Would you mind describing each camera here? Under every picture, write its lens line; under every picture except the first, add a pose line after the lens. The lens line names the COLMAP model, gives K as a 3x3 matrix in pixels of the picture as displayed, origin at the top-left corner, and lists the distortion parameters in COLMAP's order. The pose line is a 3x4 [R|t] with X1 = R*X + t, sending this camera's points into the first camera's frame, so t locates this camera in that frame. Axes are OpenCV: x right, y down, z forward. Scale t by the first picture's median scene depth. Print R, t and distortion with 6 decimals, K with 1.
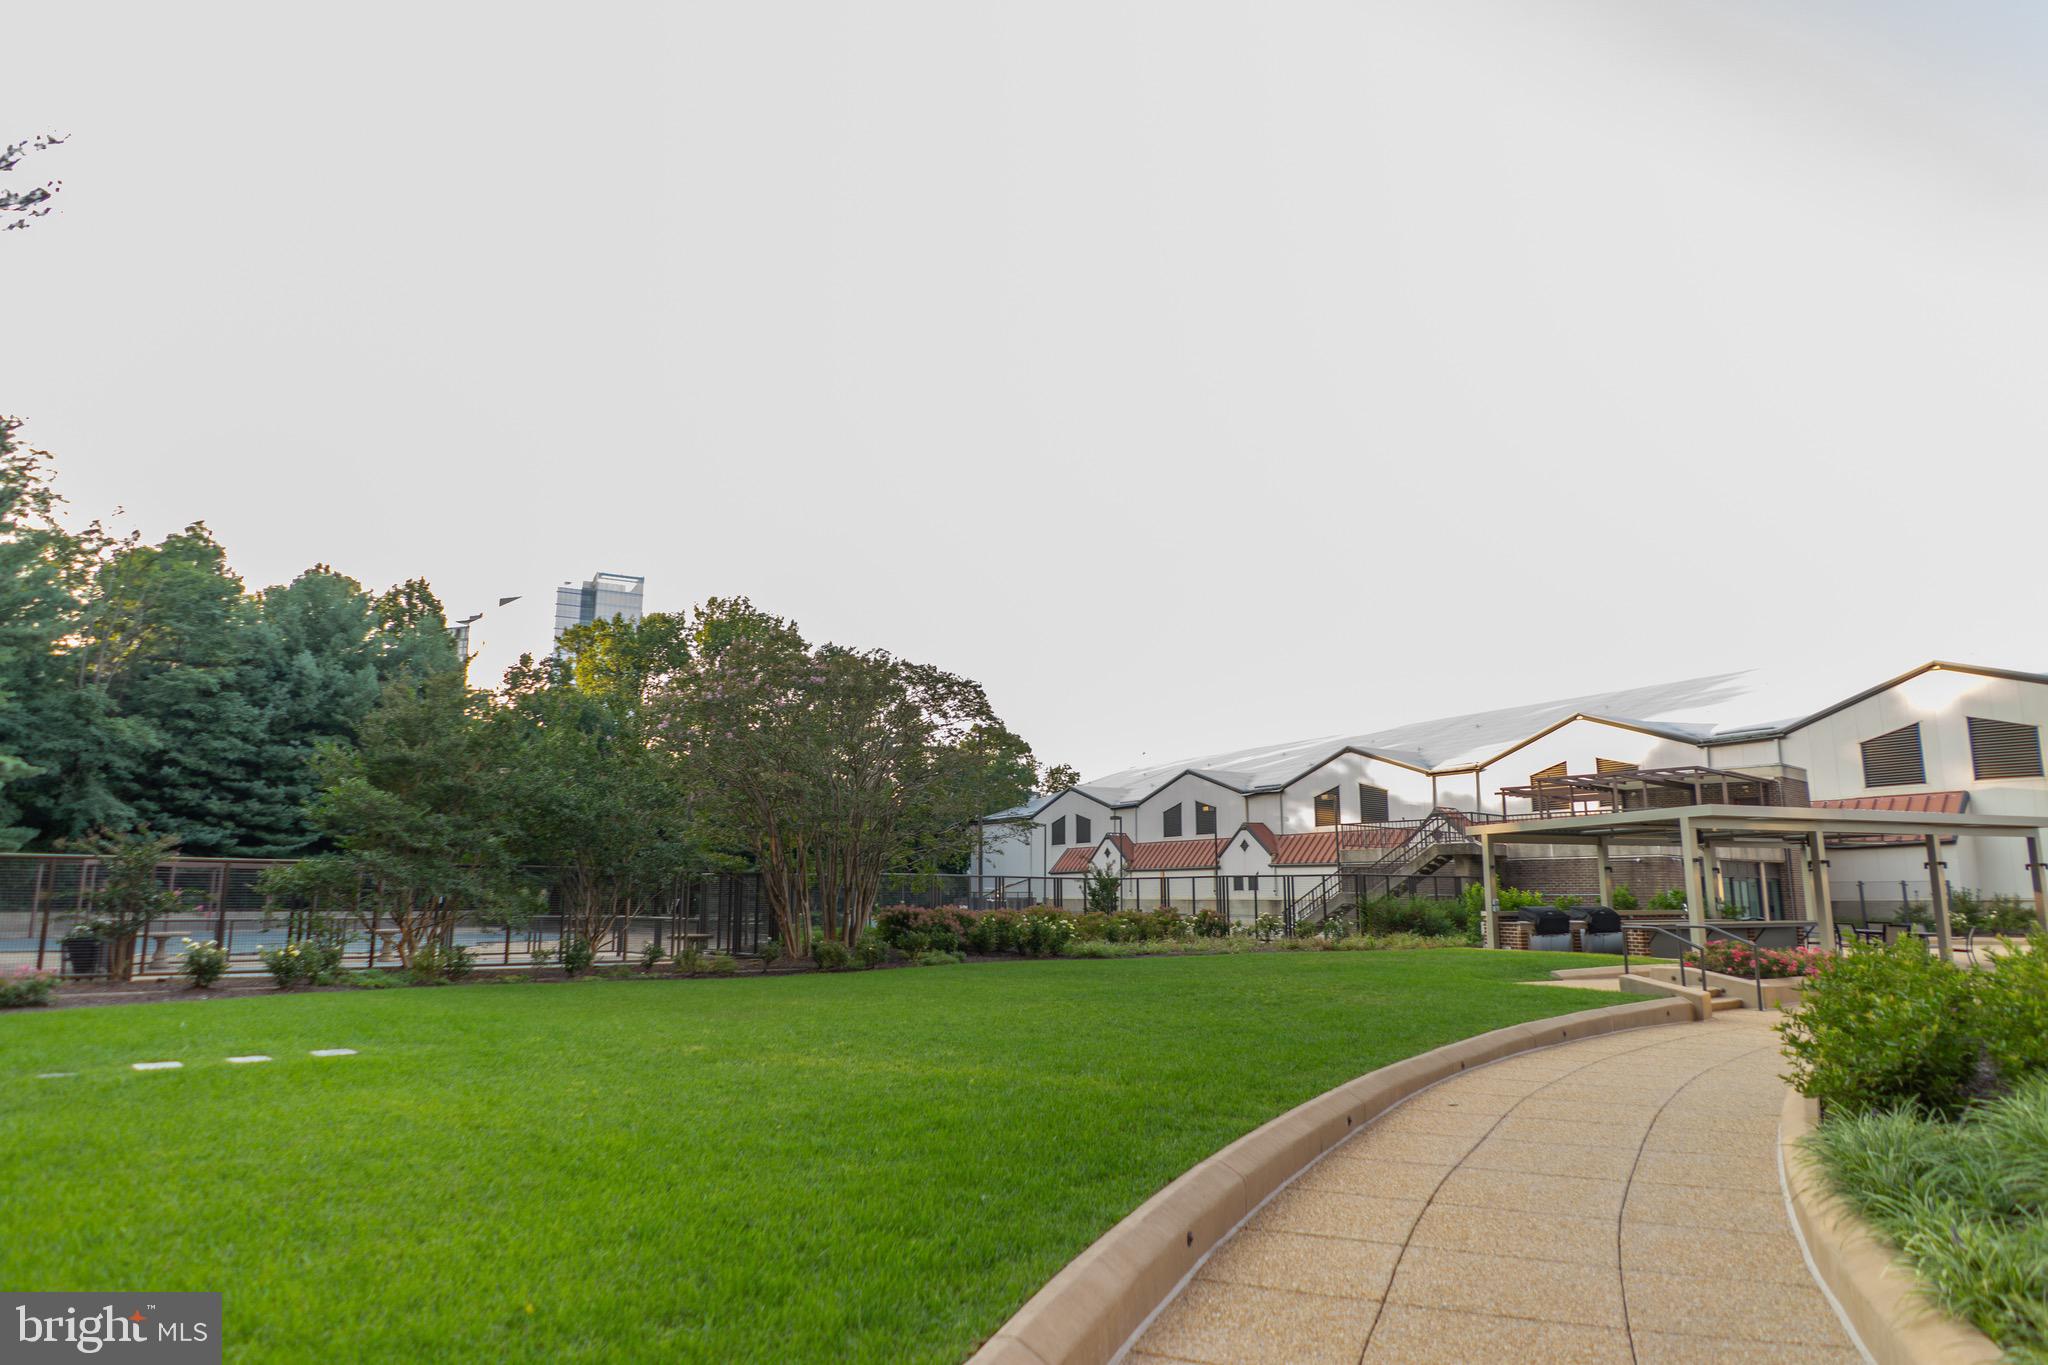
lens RADIAL K [[1162.1, 0, 1029.9], [0, 1162.1, 686.2], [0, 0, 1]] dist [-0.027502, 0.001644]
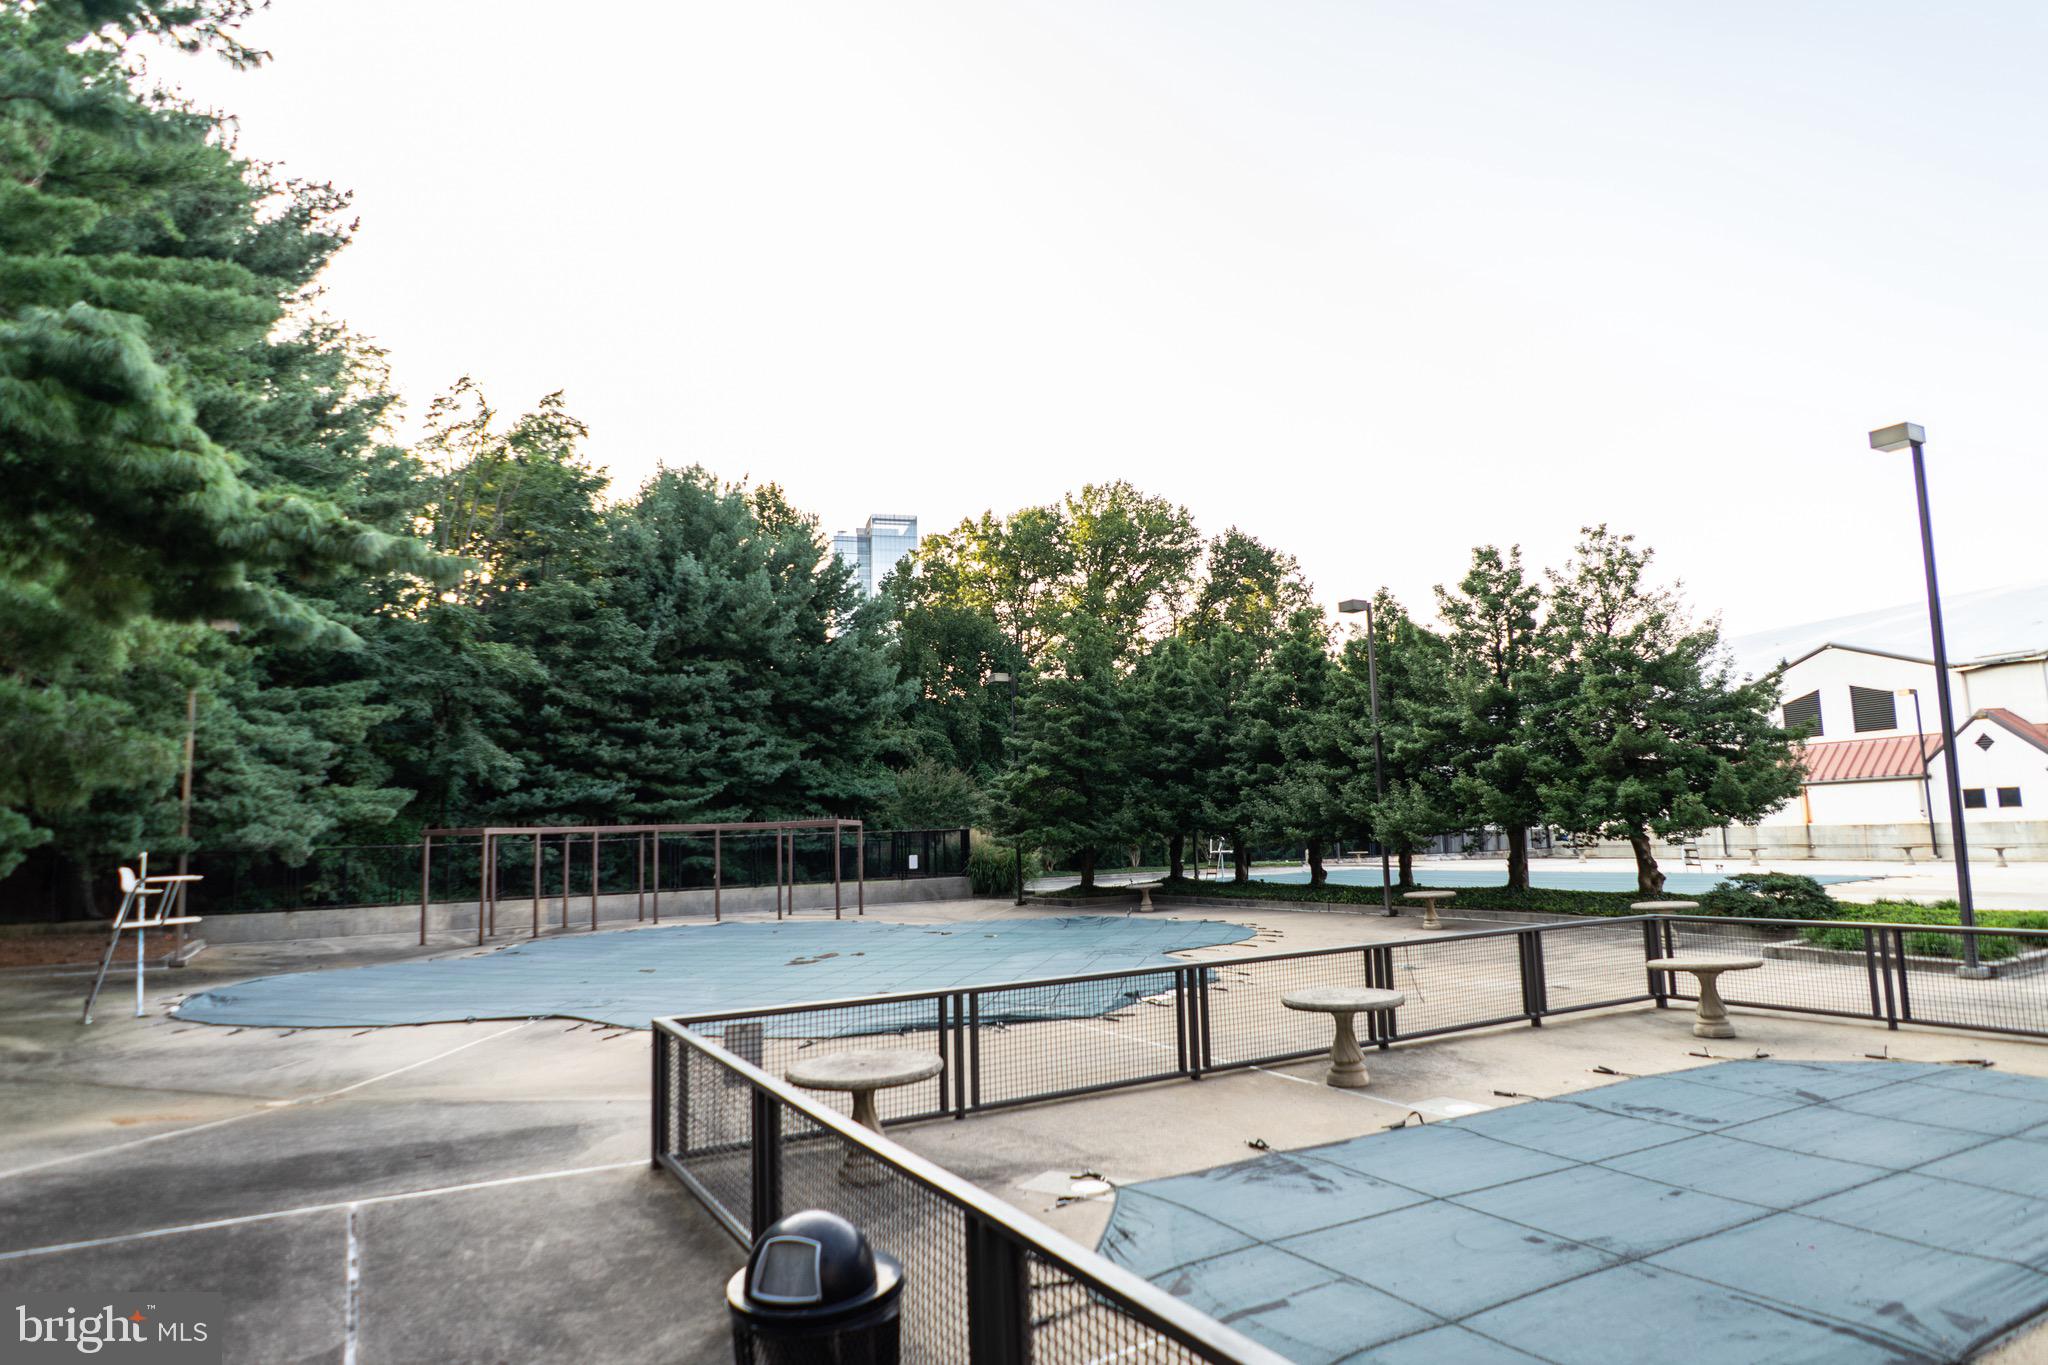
lens RADIAL K [[1162.1, 0, 1026.3], [0, 1162.1, 688.4], [0, 0, 1]] dist [-0.027502, 0.001644]
pose [[0.975647, -0.057496, -0.211676, -0.246967], [0.069603, 0.996311, 0.050190, 0.038810], [0.208009, -0.063701, 0.976050, 0.273898]]
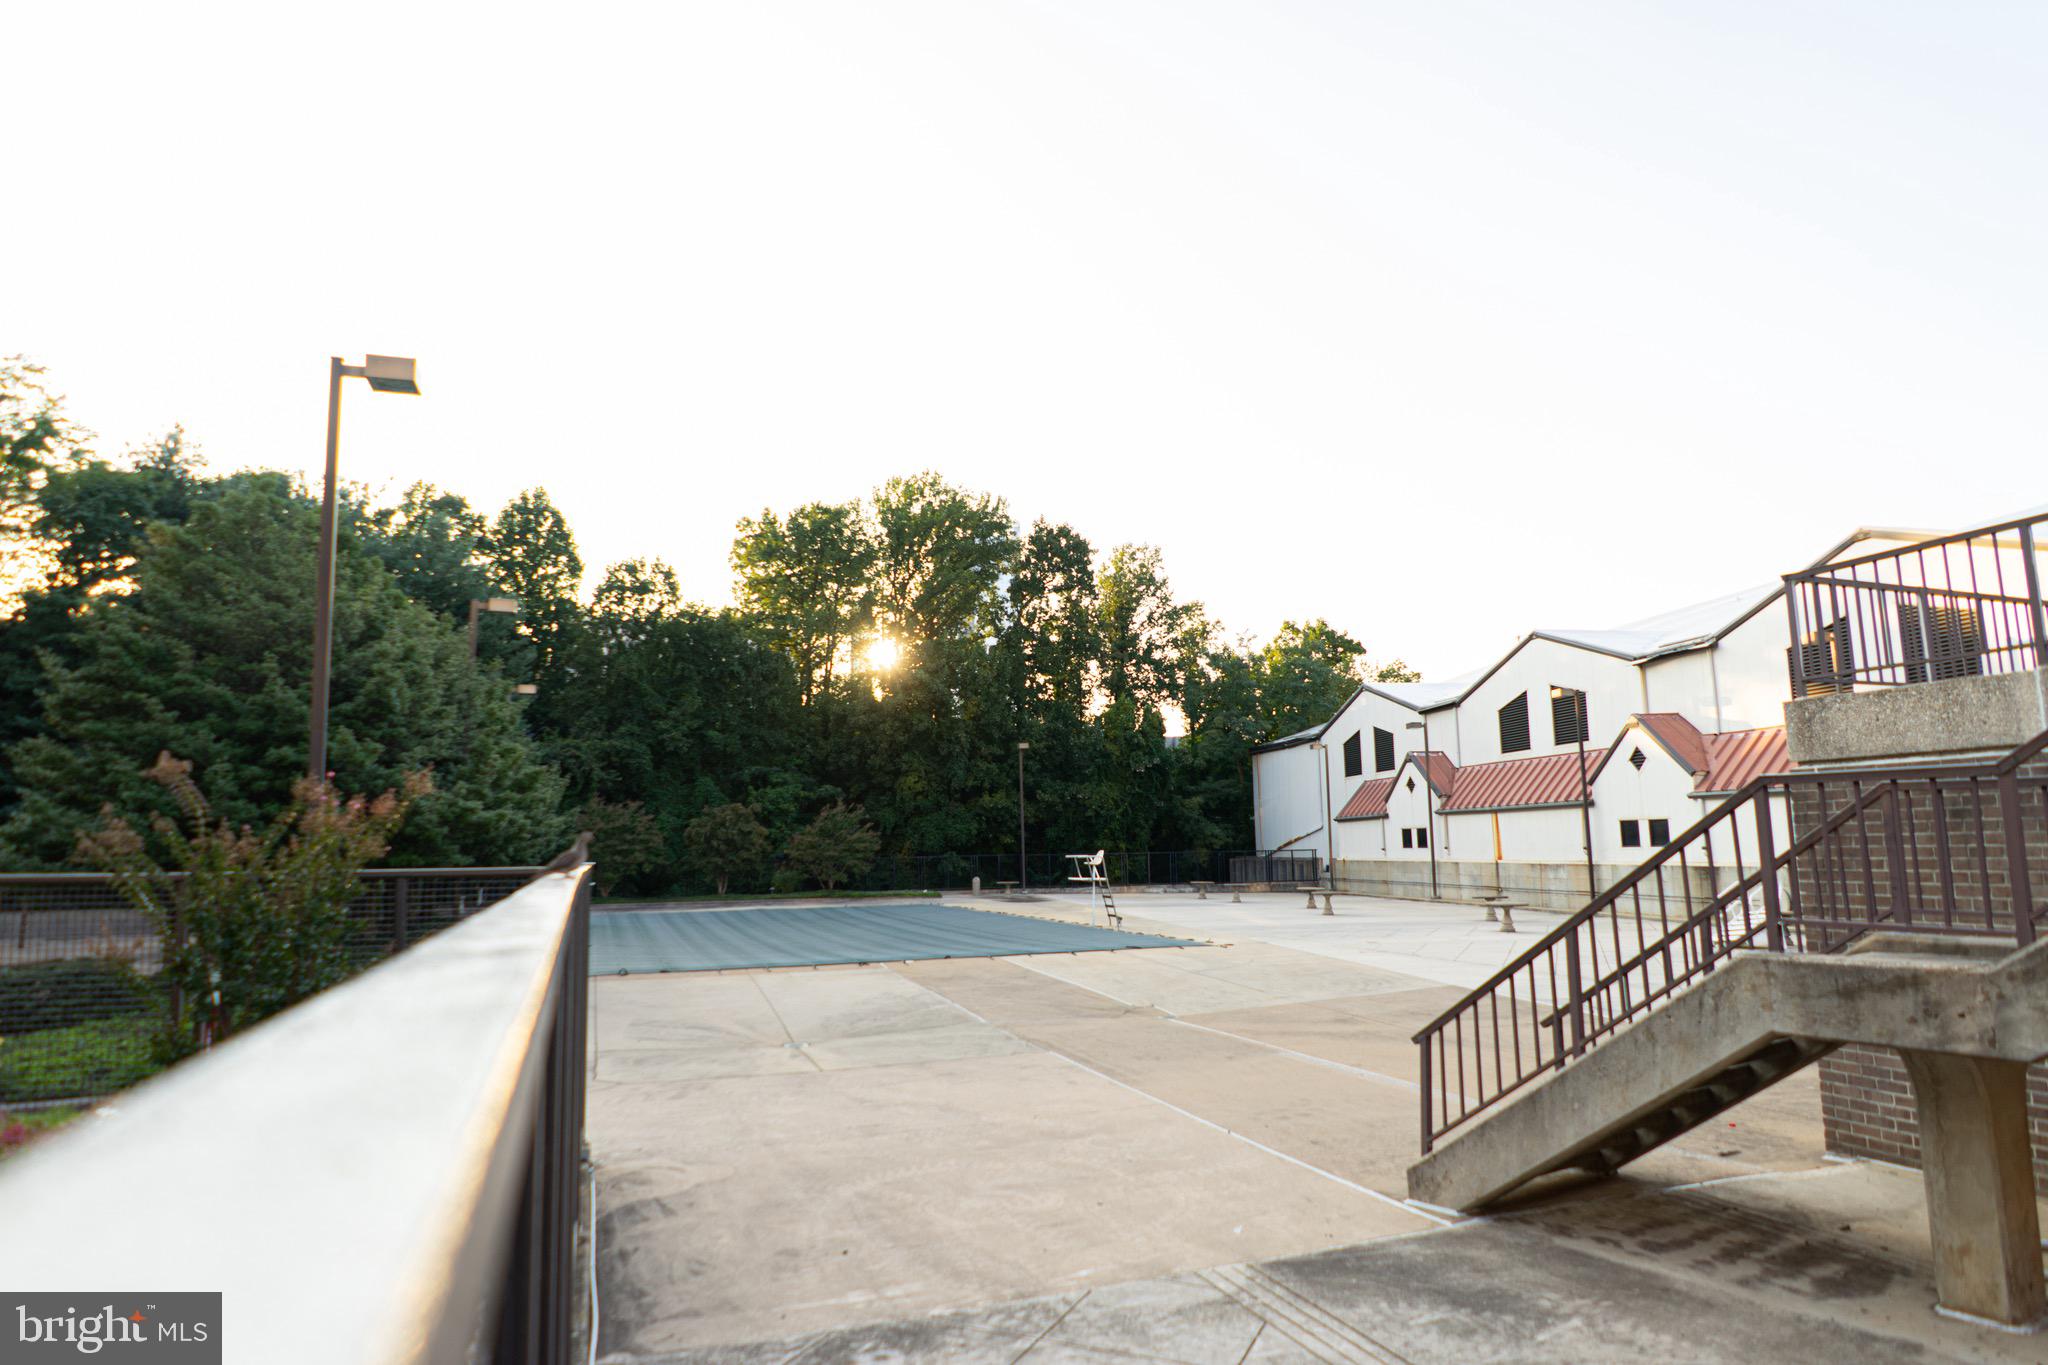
lens RADIAL K [[1162.1, 0, 1016.8], [0, 1162.1, 679.7], [0, 0, 1]] dist [-0.027502, 0.001644]
pose [[0.928228, -0.069915, -0.365382, 0.136266], [0.084447, 0.996141, 0.023922, 0.077583], [0.362300, -0.053061, 0.930550, 0.497793]]
